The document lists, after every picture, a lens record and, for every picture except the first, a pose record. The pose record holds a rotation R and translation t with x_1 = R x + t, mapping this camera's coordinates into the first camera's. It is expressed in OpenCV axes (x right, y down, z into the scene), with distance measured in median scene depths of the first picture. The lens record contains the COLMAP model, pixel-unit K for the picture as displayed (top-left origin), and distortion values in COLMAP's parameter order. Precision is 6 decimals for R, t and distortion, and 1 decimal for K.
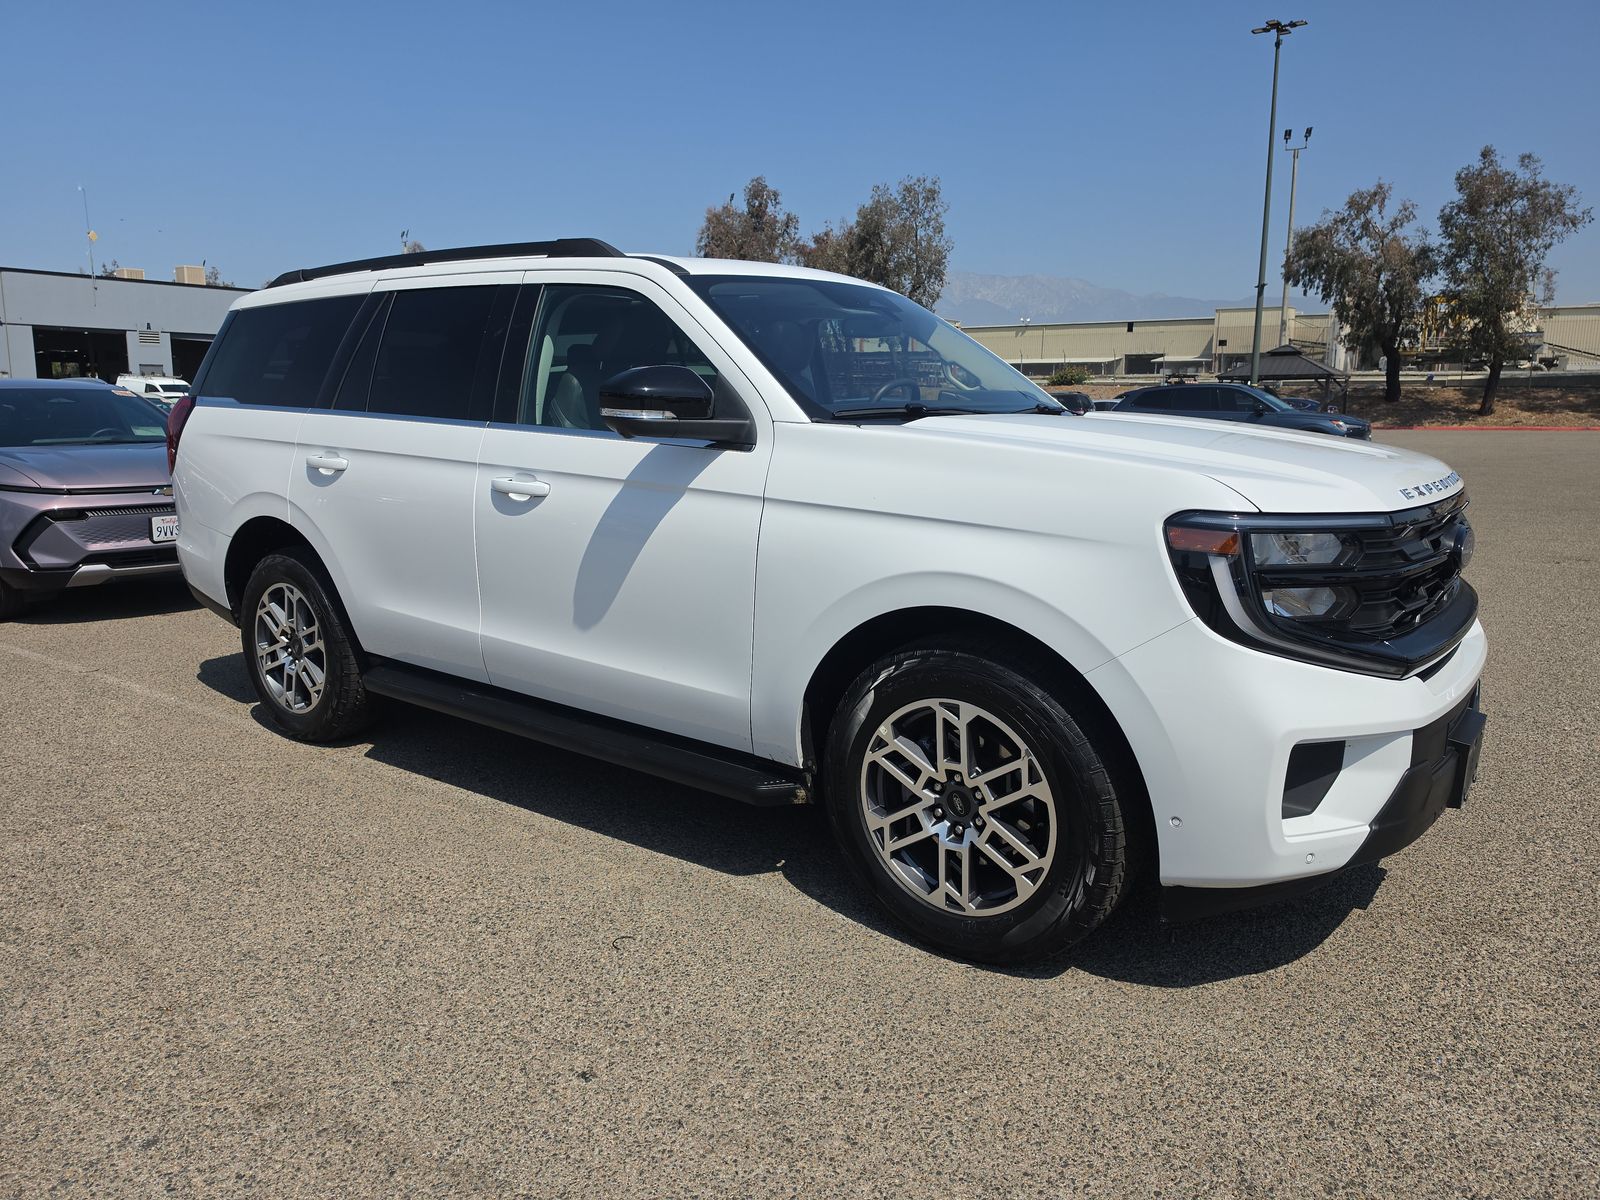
lens RADIAL K [[1152.5, 0, 799.1], [0, 1152.5, 595.8], [0, 0, 1]] dist [-0.008419, -0.005056]
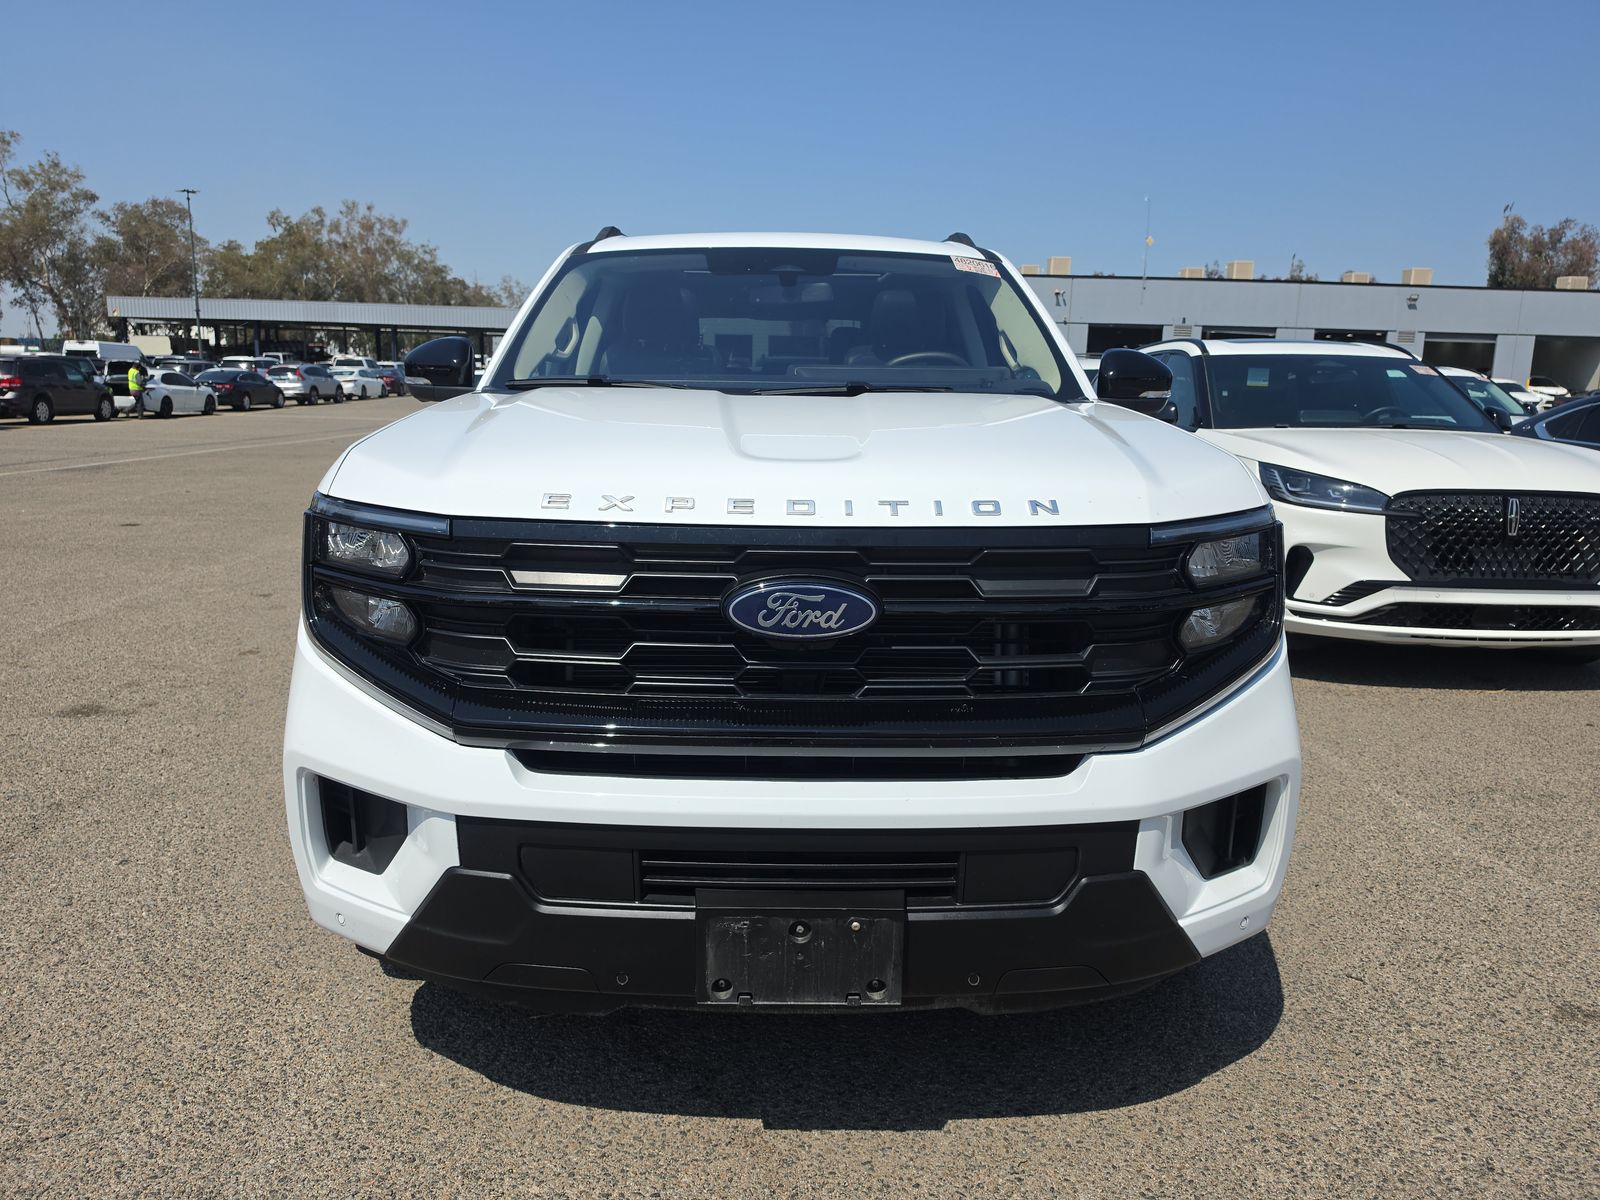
lens RADIAL K [[1152.5, 0, 798.6], [0, 1152.5, 602.1], [0, 0, 1]] dist [-0.008419, -0.005056]
pose [[0.603562, 0.158063, -0.781492, 1.133837], [-0.149545, 0.985200, 0.083769, -0.103543], [0.783167, 0.066308, 0.618266, 0.664879]]
